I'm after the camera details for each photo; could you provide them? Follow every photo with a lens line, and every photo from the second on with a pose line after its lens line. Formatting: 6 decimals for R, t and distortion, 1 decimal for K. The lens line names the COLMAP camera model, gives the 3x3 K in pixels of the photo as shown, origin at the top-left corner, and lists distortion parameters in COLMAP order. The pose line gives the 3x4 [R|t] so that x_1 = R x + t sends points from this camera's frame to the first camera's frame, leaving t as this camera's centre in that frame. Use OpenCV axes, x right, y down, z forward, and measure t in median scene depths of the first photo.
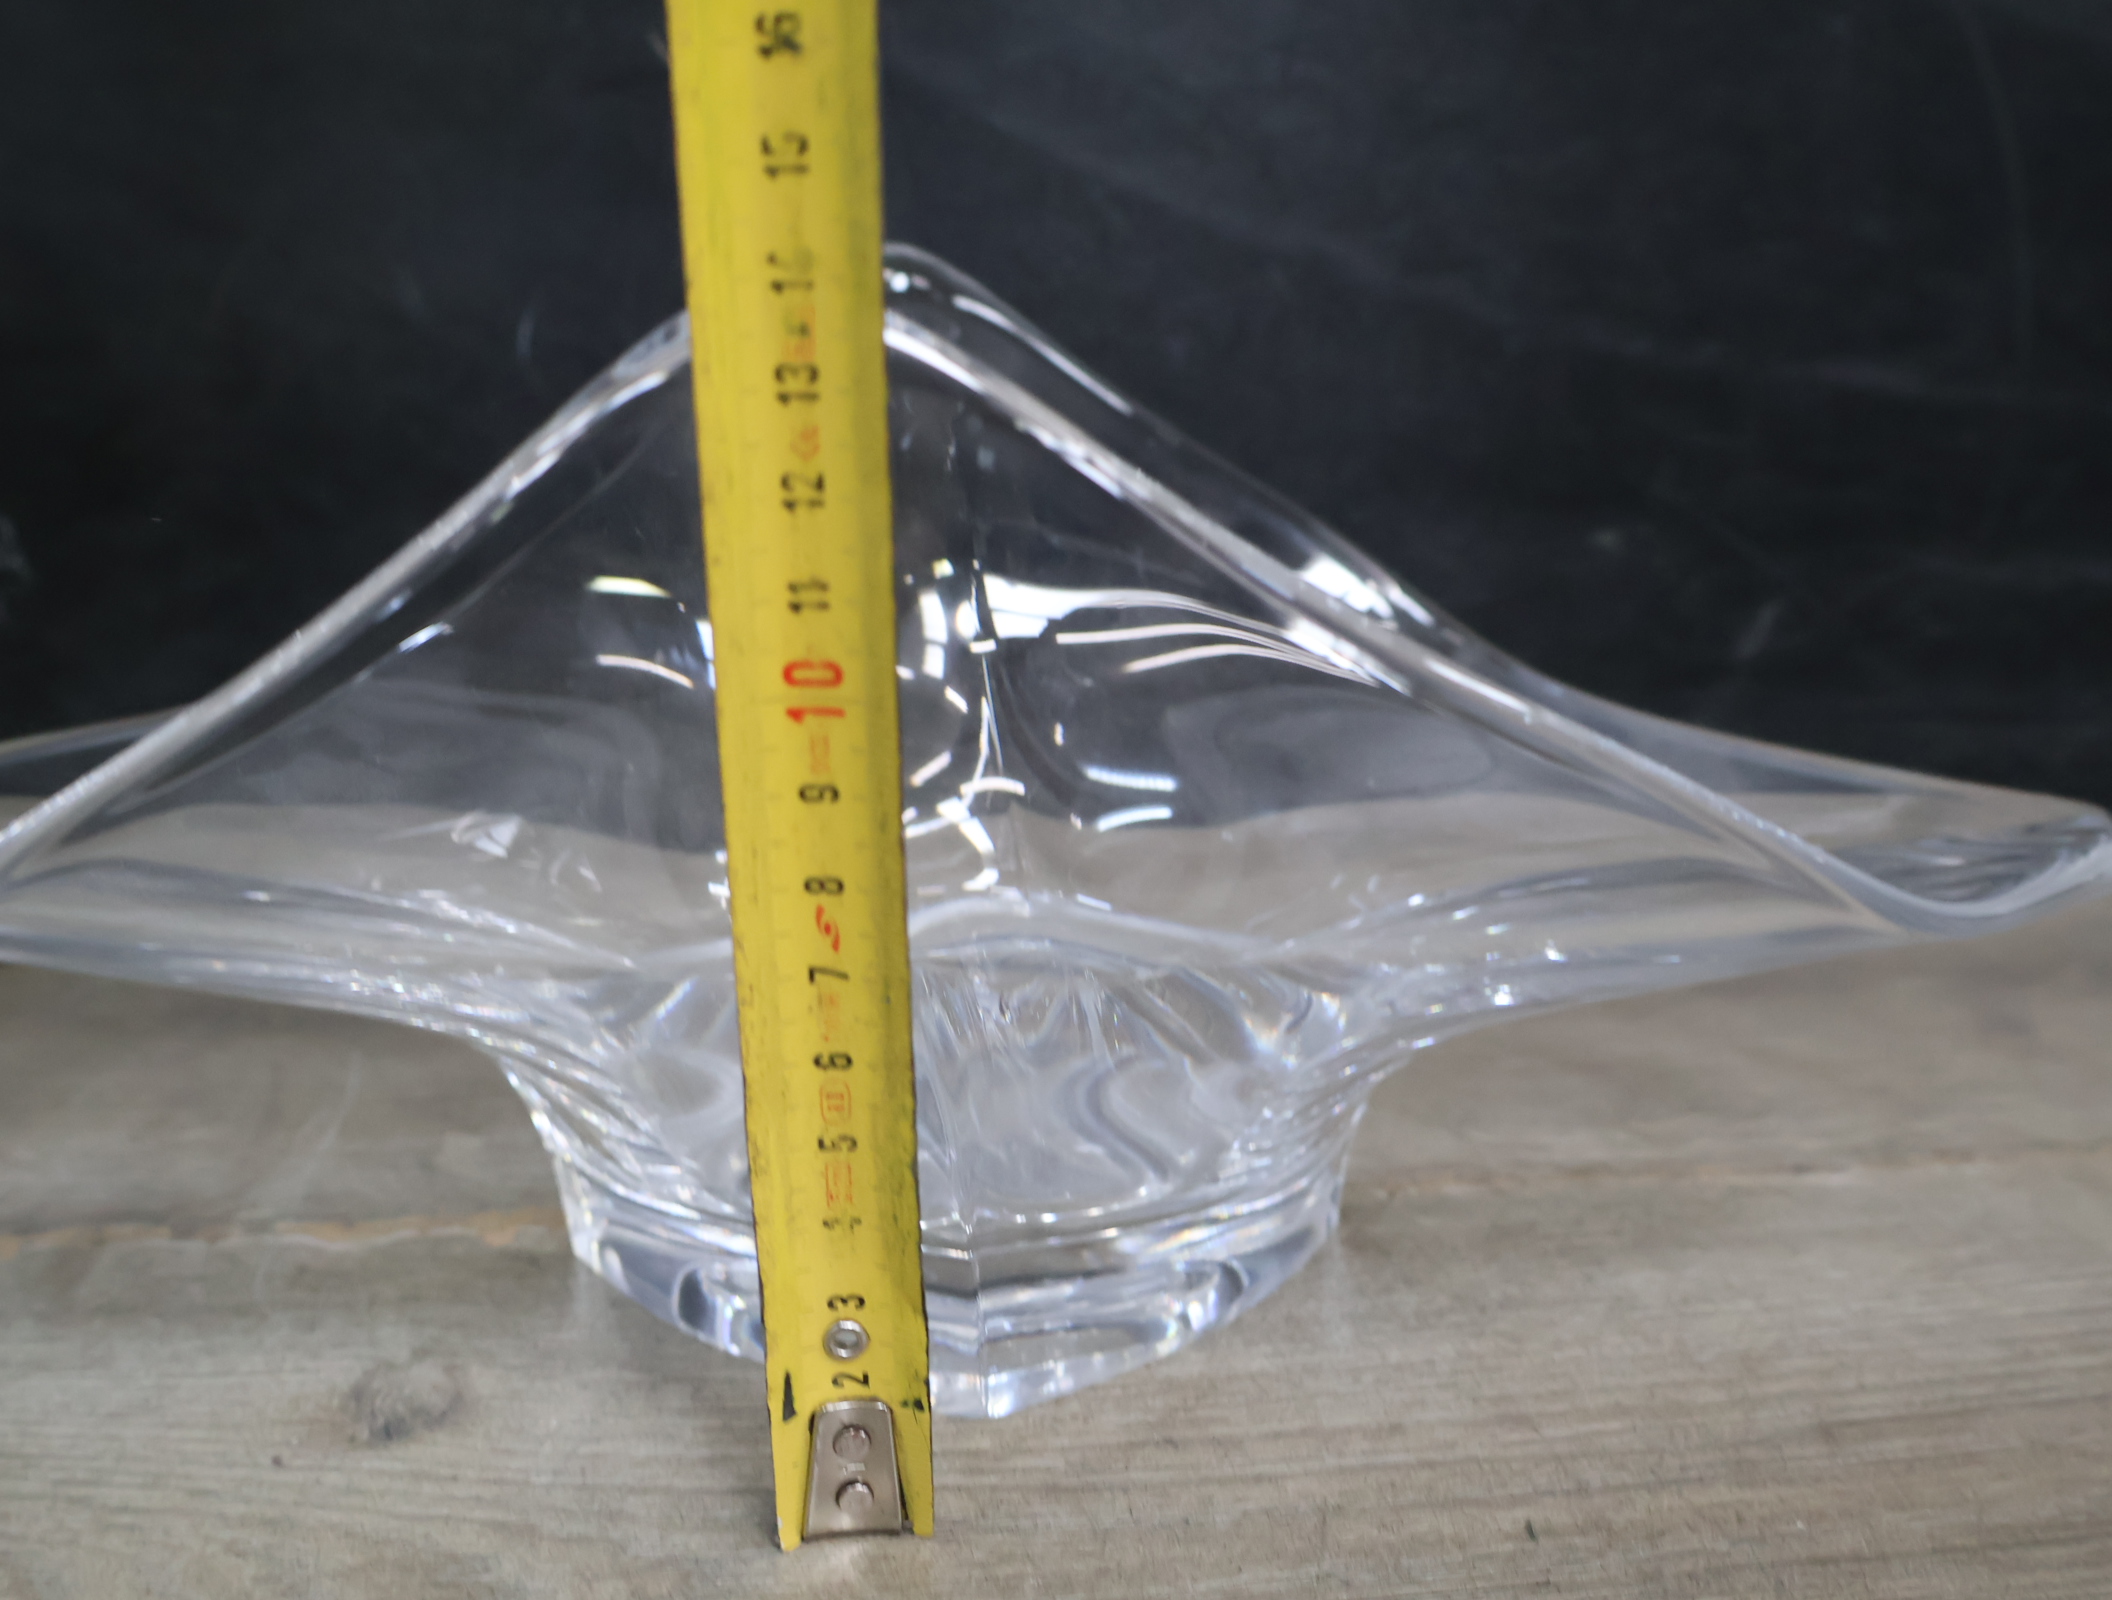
lens RADIAL K [[2290.2, 0, 1045.9], [0, 2290.2, 835.5], [0, 0, 1]] dist [0.007992, 0.000000]
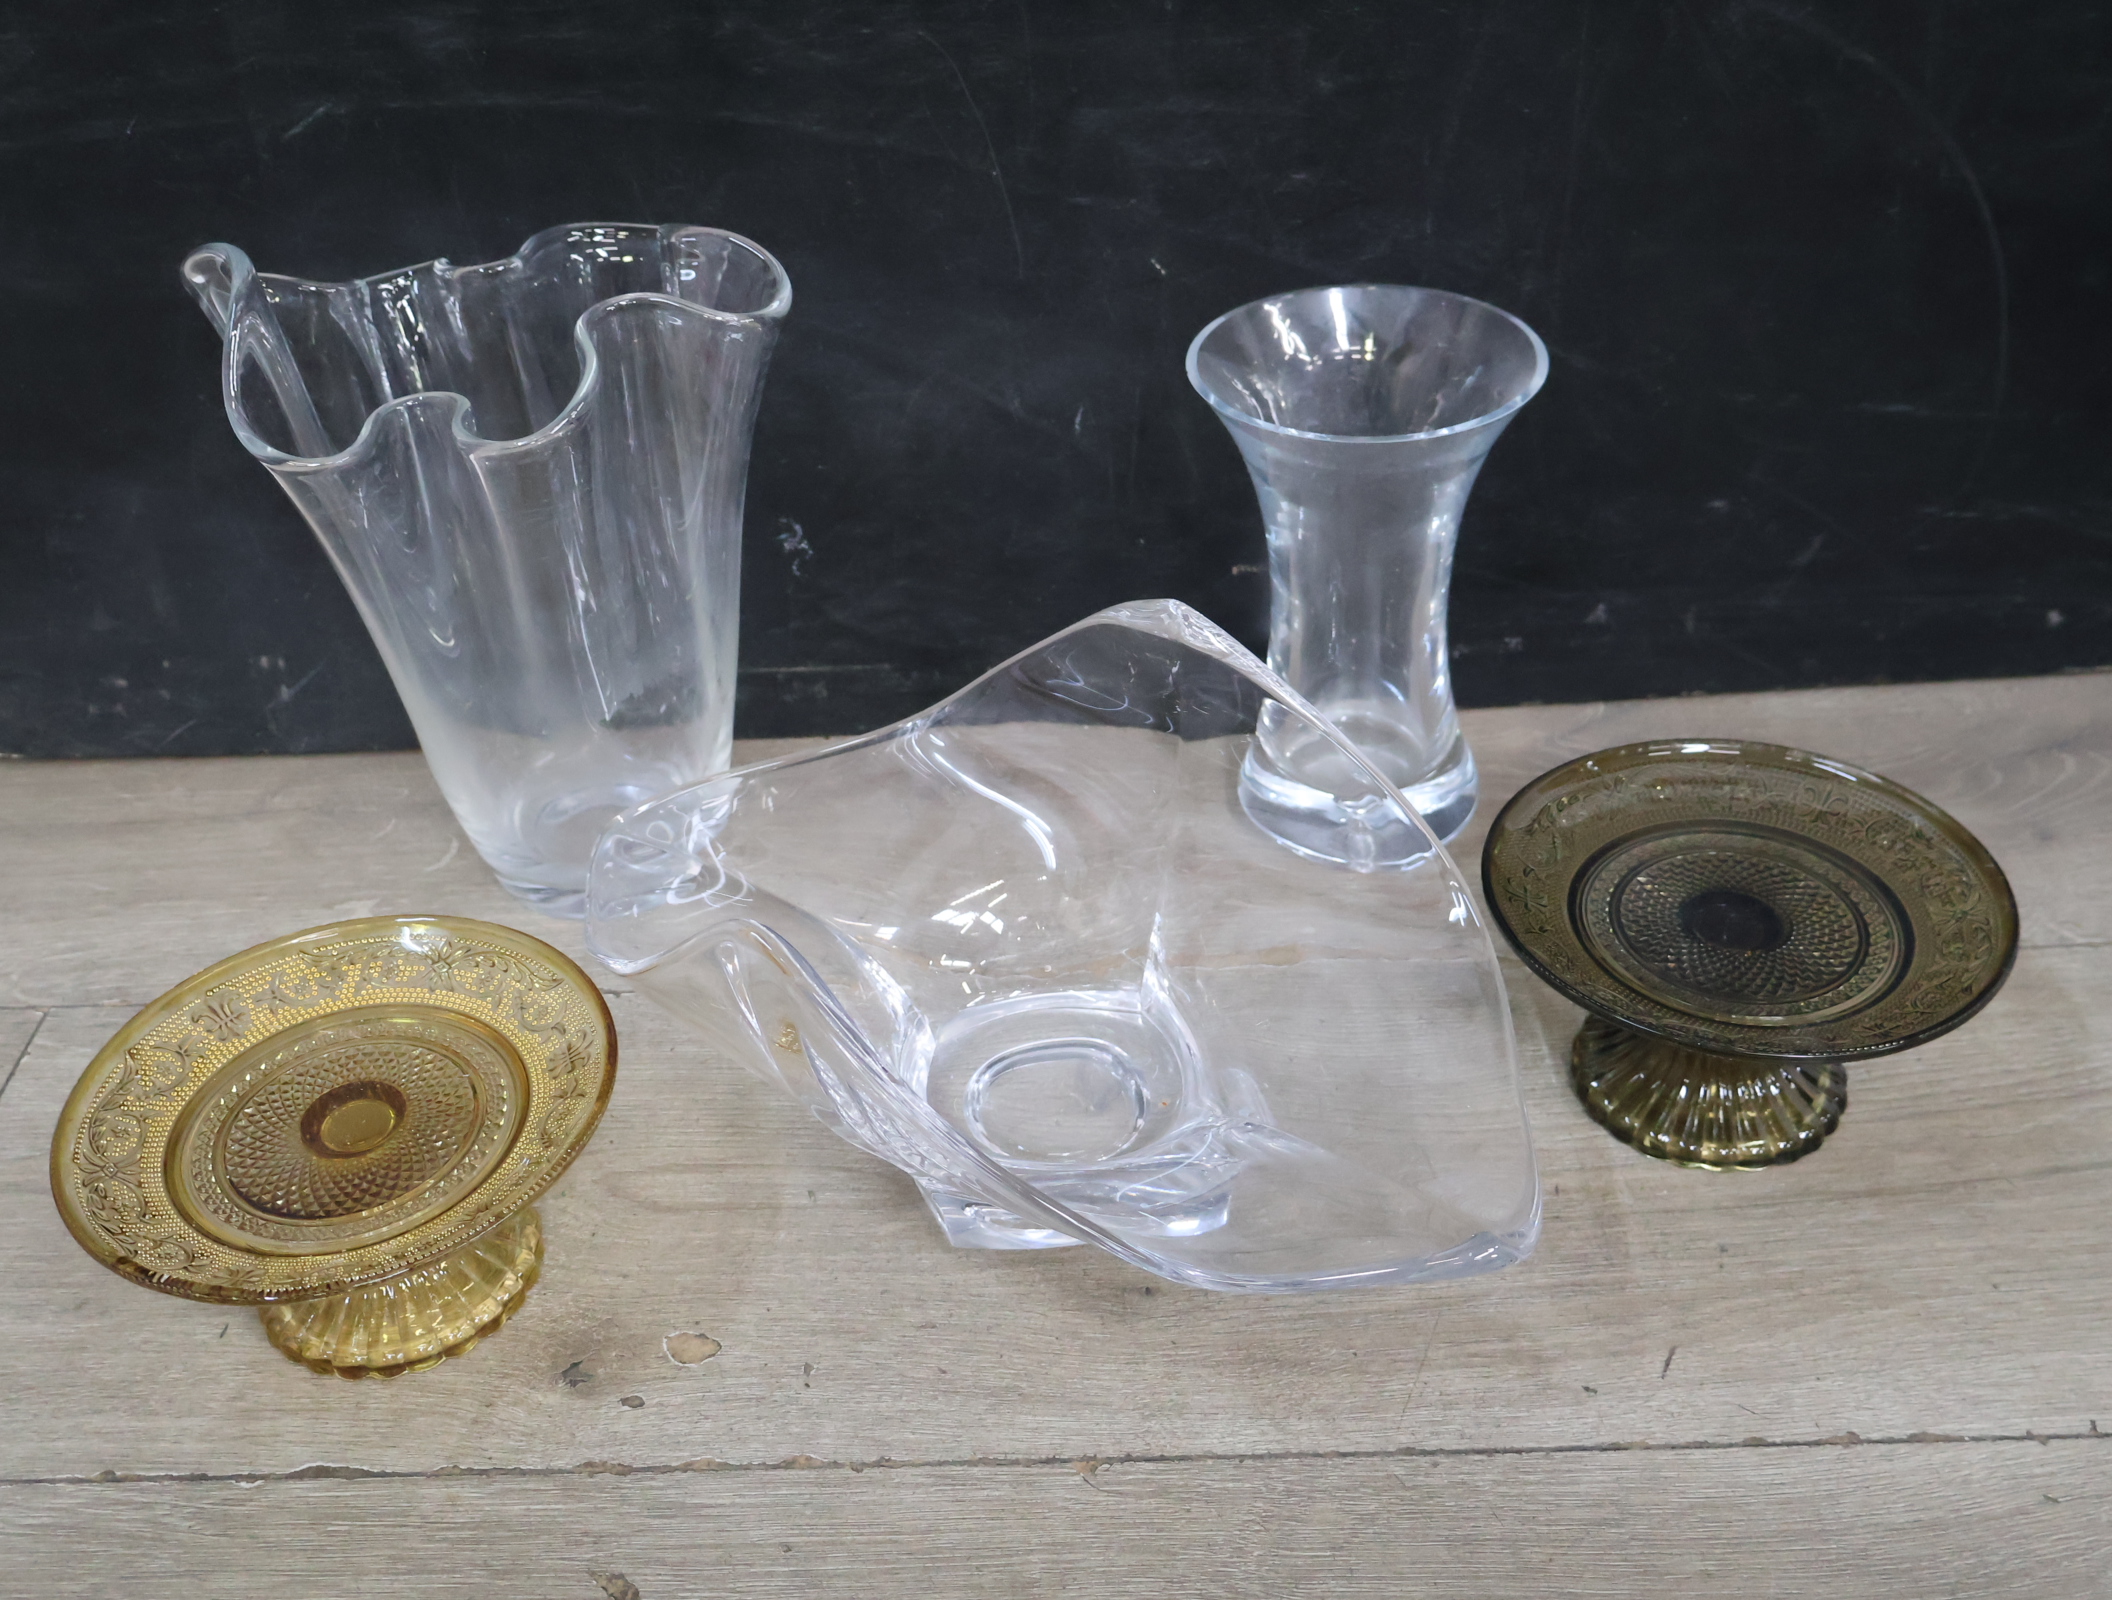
lens RADIAL K [[2290.2, 0, 1050.1], [0, 2290.2, 808.0], [0, 0, 1]] dist [0.007992, 0.000000]
pose [[0.992137, 0.026037, -0.122422, -0.047647], [0.023415, 0.922241, 0.385906, -1.051631], [0.122950, -0.385737, 0.914379, -1.203443]]
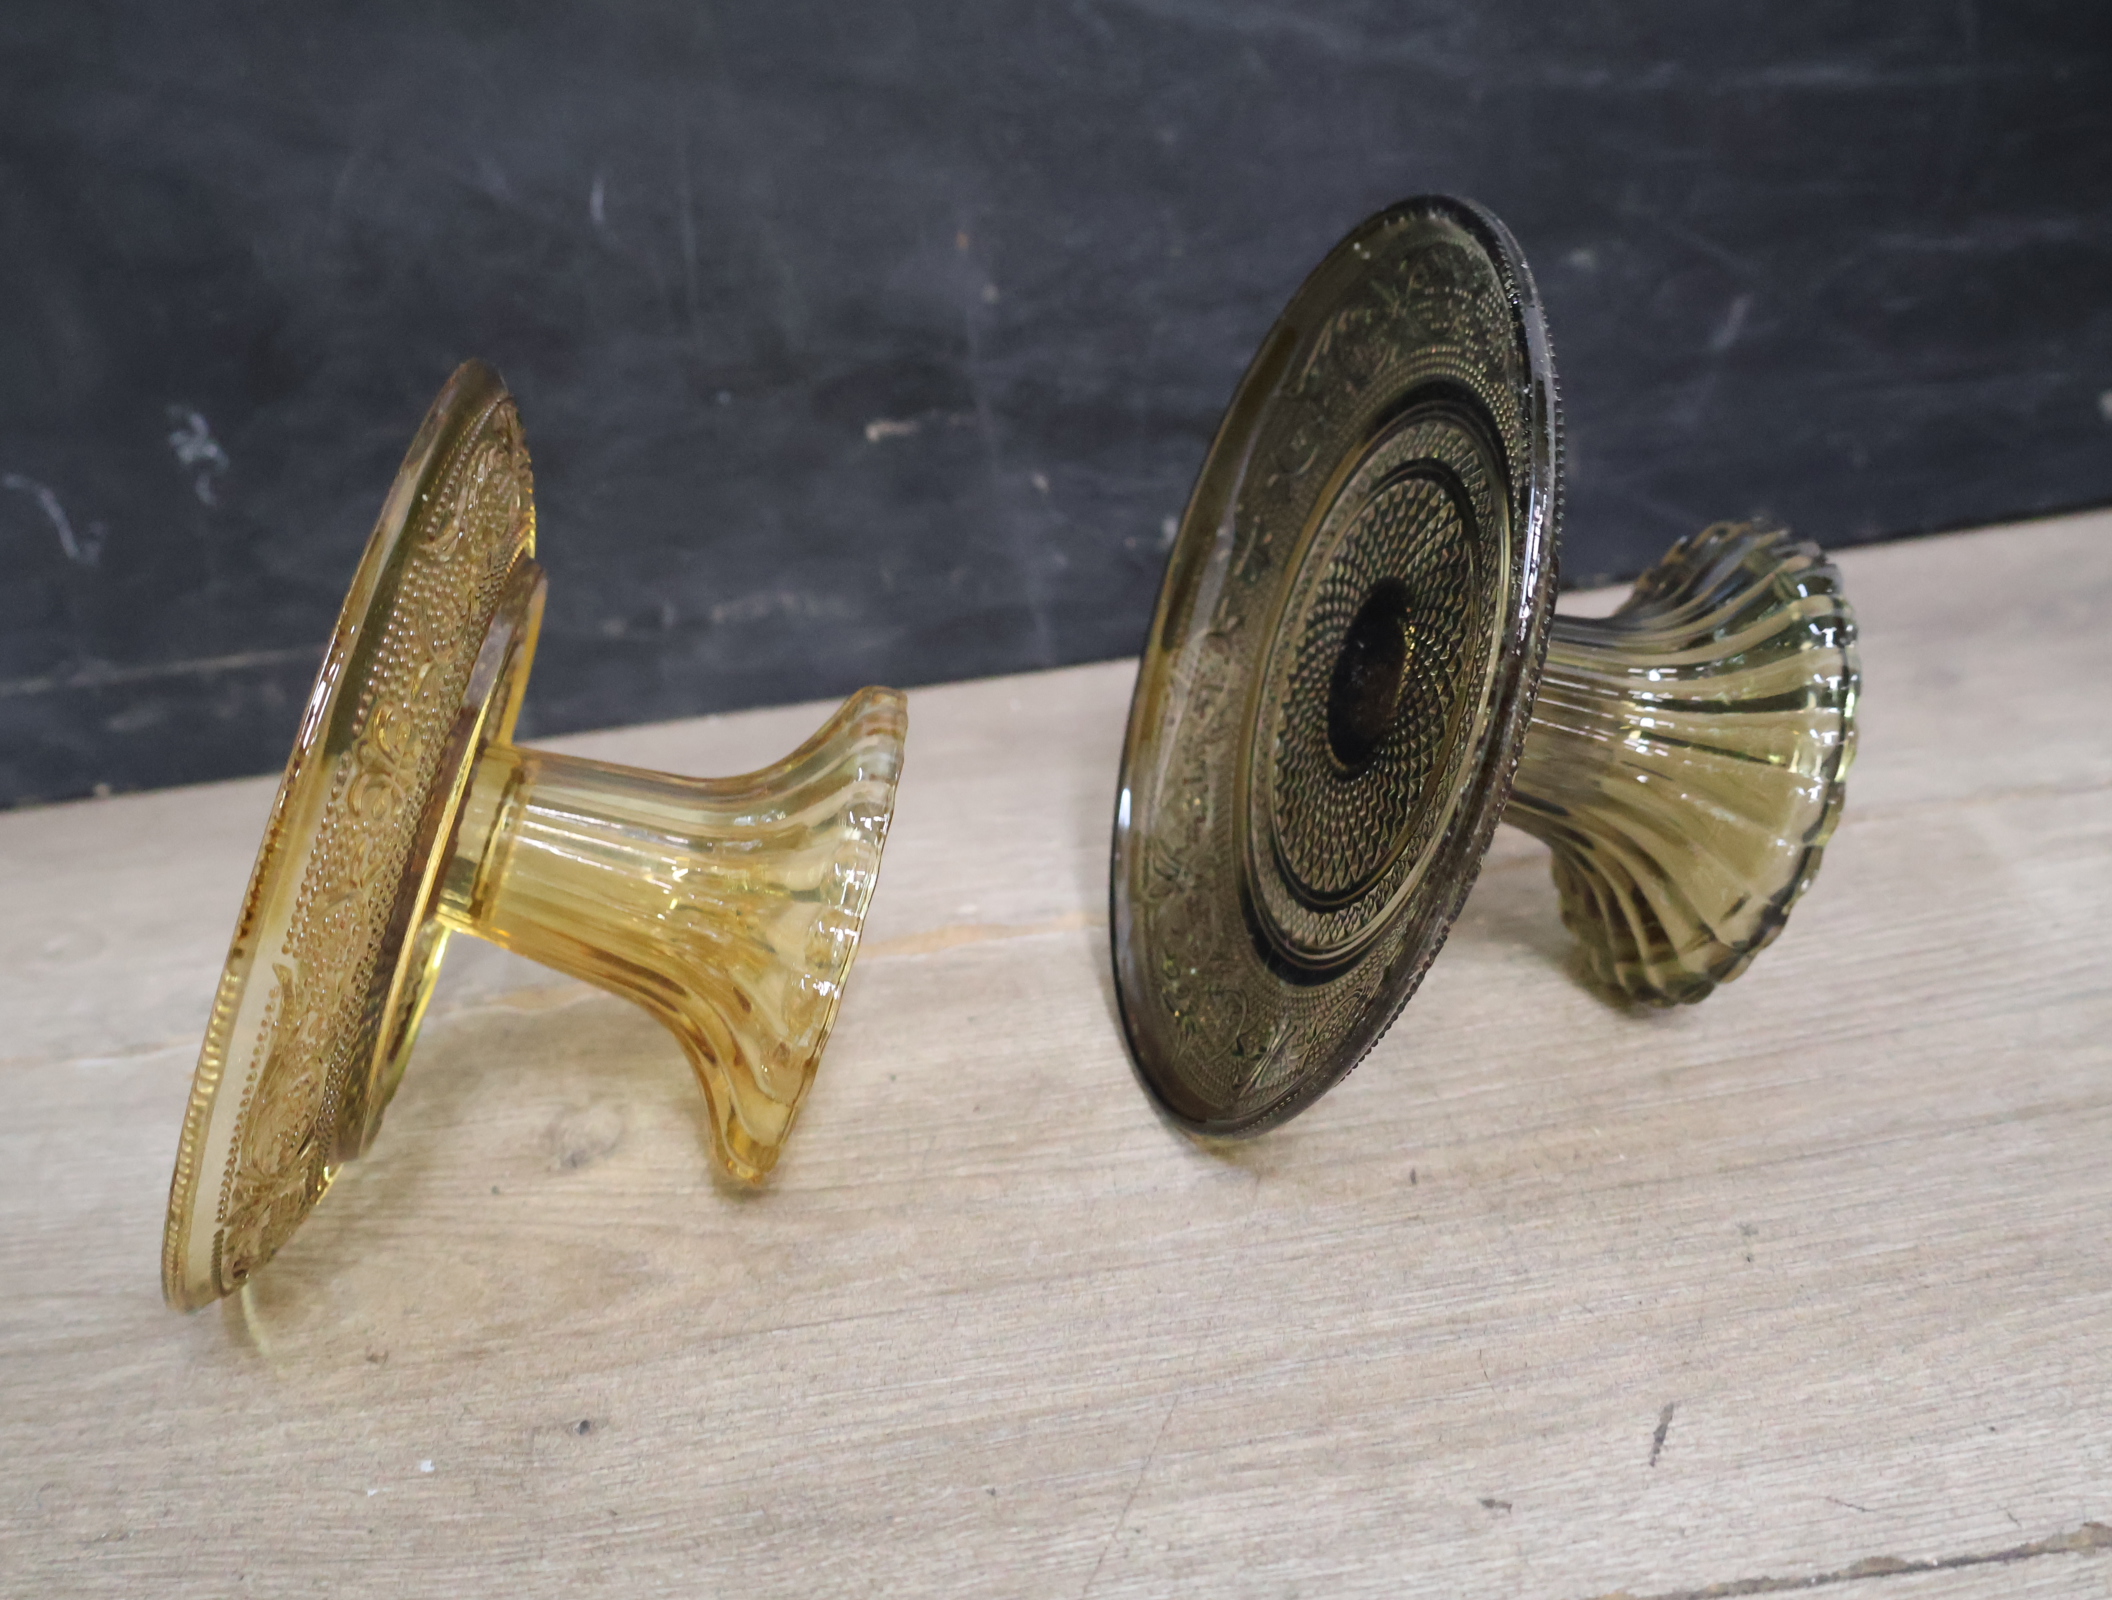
lens RADIAL K [[2290.2, 0, 1050.9], [0, 2290.2, 799.5], [0, 0, 1]] dist [0.007992, 0.000000]
pose [[0.989768, -0.091847, -0.109197, 0.161688], [0.108116, 0.982159, 0.153865, -0.129314], [0.093117, -0.164097, 0.982039, -0.265822]]
